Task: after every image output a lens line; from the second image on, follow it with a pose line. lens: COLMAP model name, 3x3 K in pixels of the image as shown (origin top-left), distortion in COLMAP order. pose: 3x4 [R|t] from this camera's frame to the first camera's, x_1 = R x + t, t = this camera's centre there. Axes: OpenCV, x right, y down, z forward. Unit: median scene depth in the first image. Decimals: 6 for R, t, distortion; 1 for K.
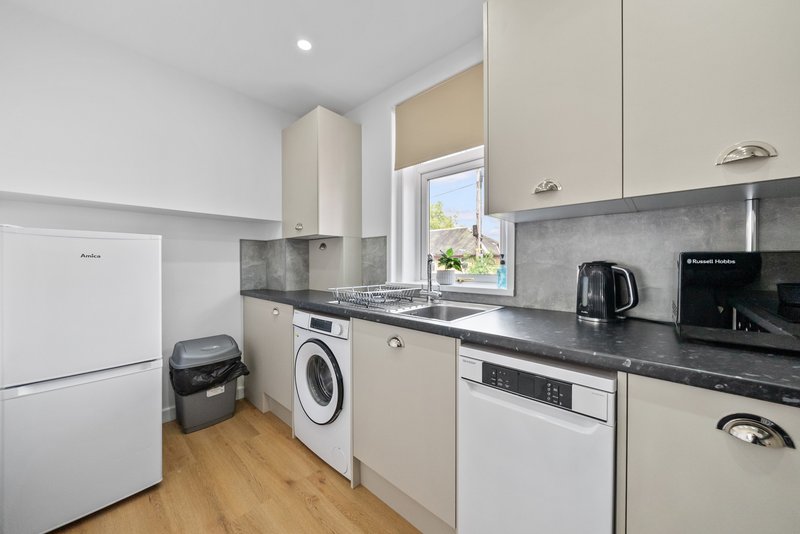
lens RADIAL K [[284.3, 0, 400.2], [0, 284.3, 266.3], [0, 0, 1]] dist [-0.002355, -0.000068]
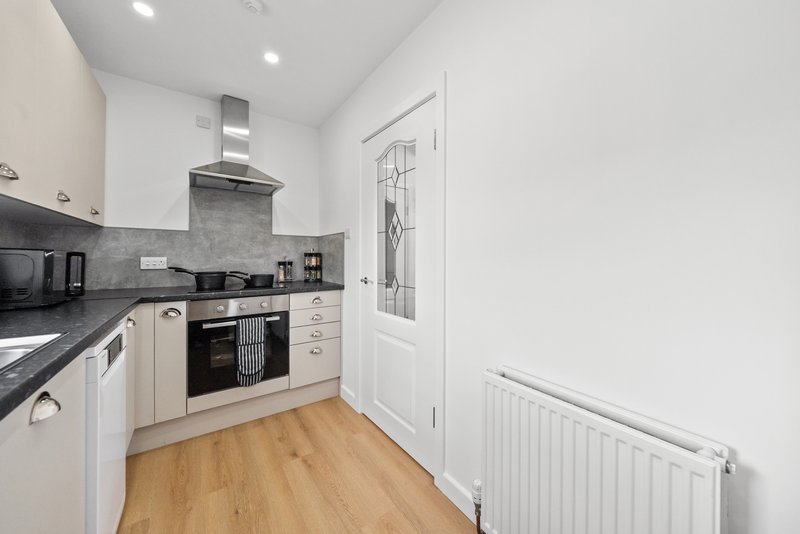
lens RADIAL K [[288.1, 0, 404.9], [0, 288.1, 257.3], [0, 0, 1]] dist [-0.000597, -0.000064]
pose [[-0.980811, -0.003596, 0.194929, -0.662556], [-0.001669, 0.999948, 0.010051, -0.015077], [-0.194955, 0.009532, -0.980766, 1.189906]]
